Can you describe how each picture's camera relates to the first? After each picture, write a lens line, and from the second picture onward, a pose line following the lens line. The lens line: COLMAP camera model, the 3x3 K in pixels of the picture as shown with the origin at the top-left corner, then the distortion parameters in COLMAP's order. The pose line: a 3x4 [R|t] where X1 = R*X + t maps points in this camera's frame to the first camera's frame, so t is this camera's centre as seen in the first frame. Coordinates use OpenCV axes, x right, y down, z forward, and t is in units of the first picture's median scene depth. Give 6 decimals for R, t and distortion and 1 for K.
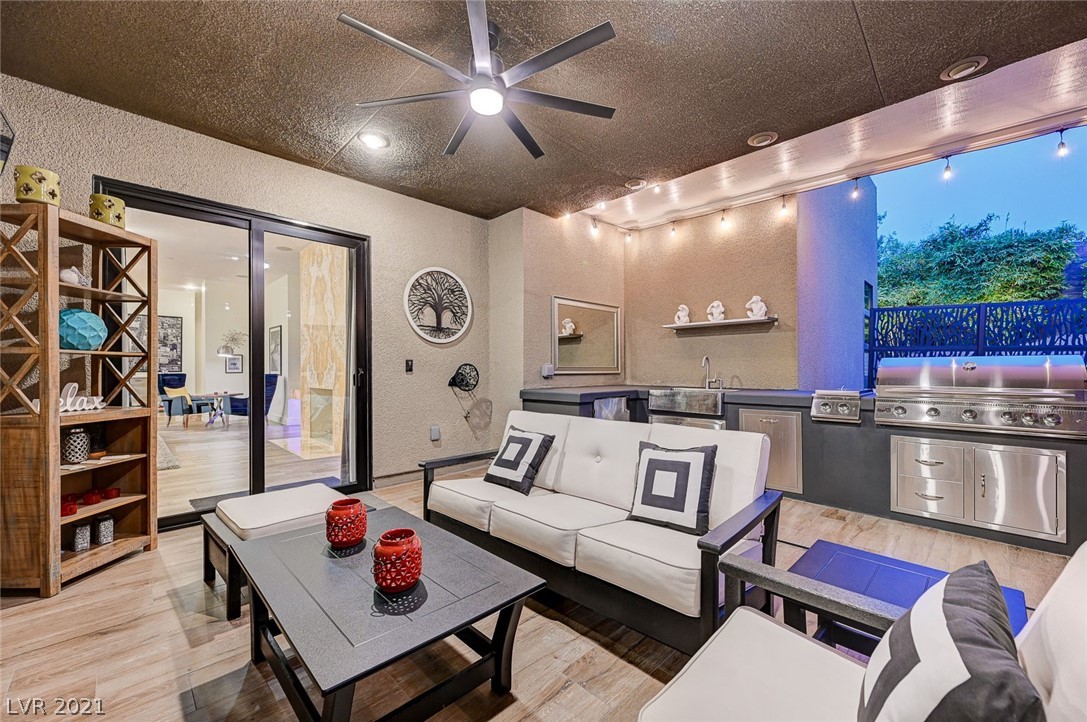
lens RADIAL K [[430.9, 0, 548.9], [0, 430.9, 365.6], [0, 0, 1]] dist [0.001165, -0.000508]
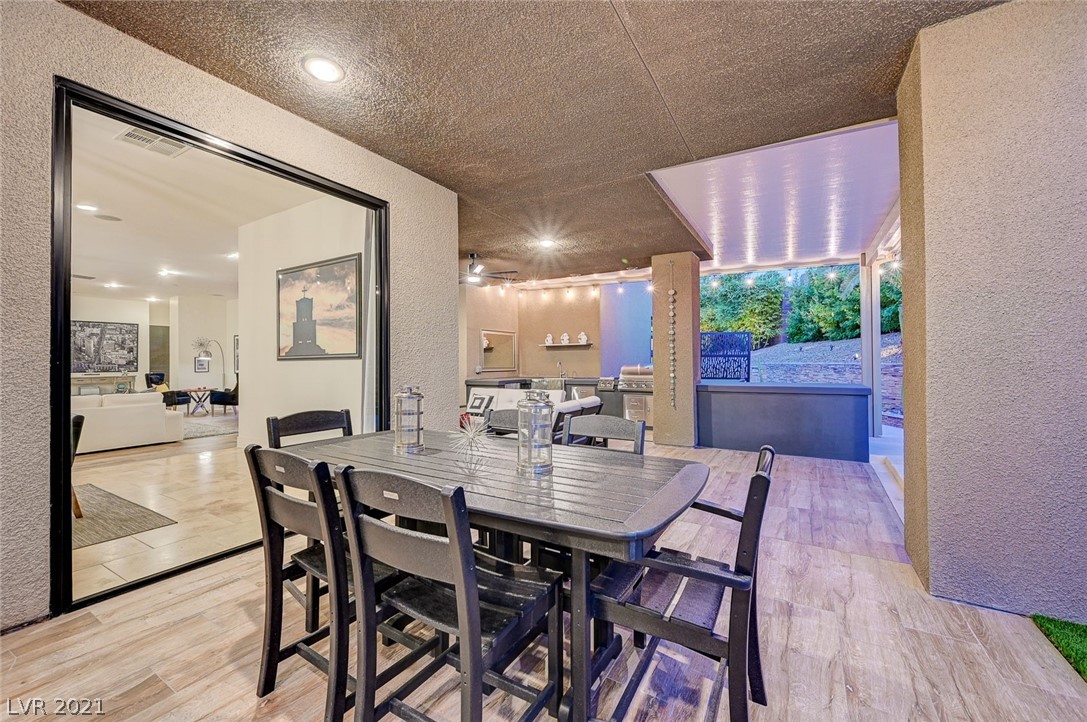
lens RADIAL K [[430.9, 0, 548.0], [0, 430.9, 354.2], [0, 0, 1]] dist [0.001165, -0.000508]
pose [[0.967674, 0.000050, 0.252204, -0.196728], [0.003364, 0.999908, -0.013109, -0.031593], [-0.252182, 0.013533, 0.967585, -0.952217]]
